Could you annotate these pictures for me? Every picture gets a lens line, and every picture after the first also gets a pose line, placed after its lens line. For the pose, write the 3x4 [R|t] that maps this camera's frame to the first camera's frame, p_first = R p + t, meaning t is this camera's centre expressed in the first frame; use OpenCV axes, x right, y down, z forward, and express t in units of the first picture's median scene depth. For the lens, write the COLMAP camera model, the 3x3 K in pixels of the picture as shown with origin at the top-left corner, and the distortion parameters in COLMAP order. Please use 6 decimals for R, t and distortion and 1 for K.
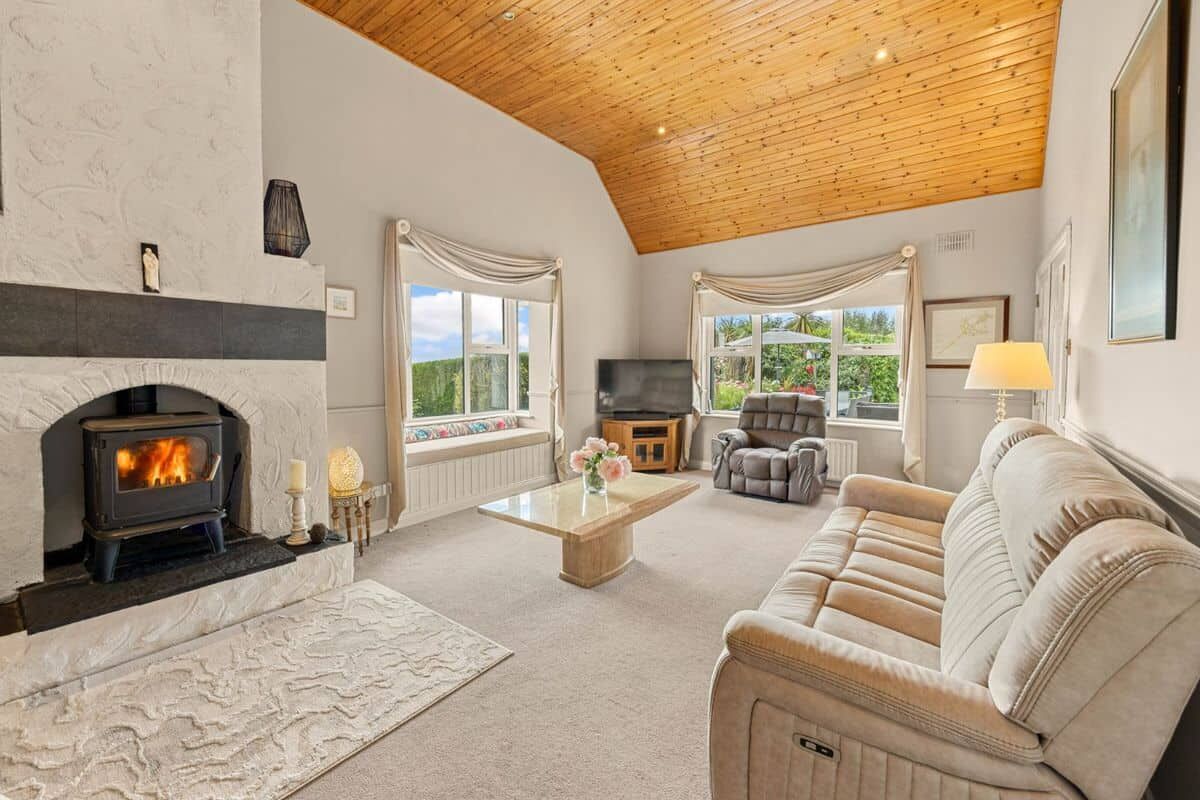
lens RADIAL K [[479.3, 0, 594.2], [0, 479.3, 375.7], [0, 0, 1]] dist [0.000382, 0.000041]
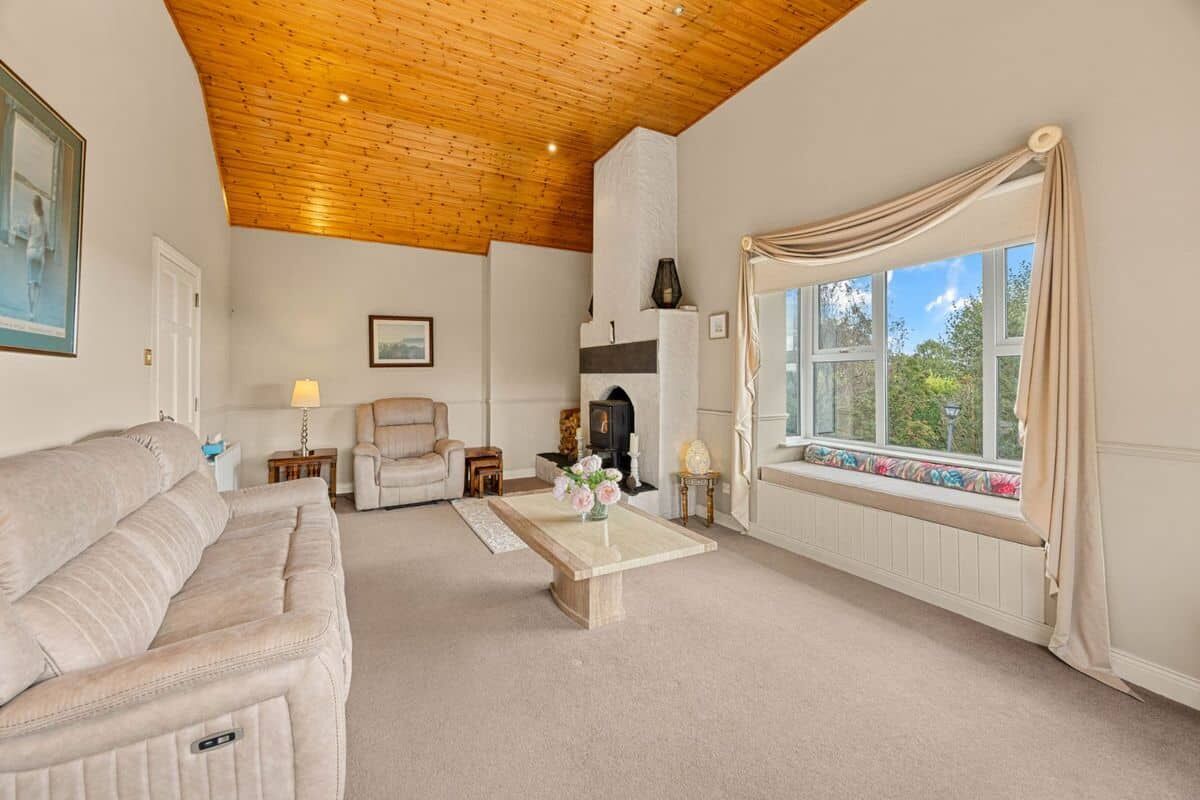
lens RADIAL K [[479.3, 0, 594.2], [0, 479.3, 375.7], [0, 0, 1]] dist [0.000382, 0.000041]
pose [[-0.416176, -0.029909, -0.908792, 0.610979], [-0.034366, 0.999262, -0.017149, 0.005927], [0.908634, 0.024094, -0.416897, 1.010385]]
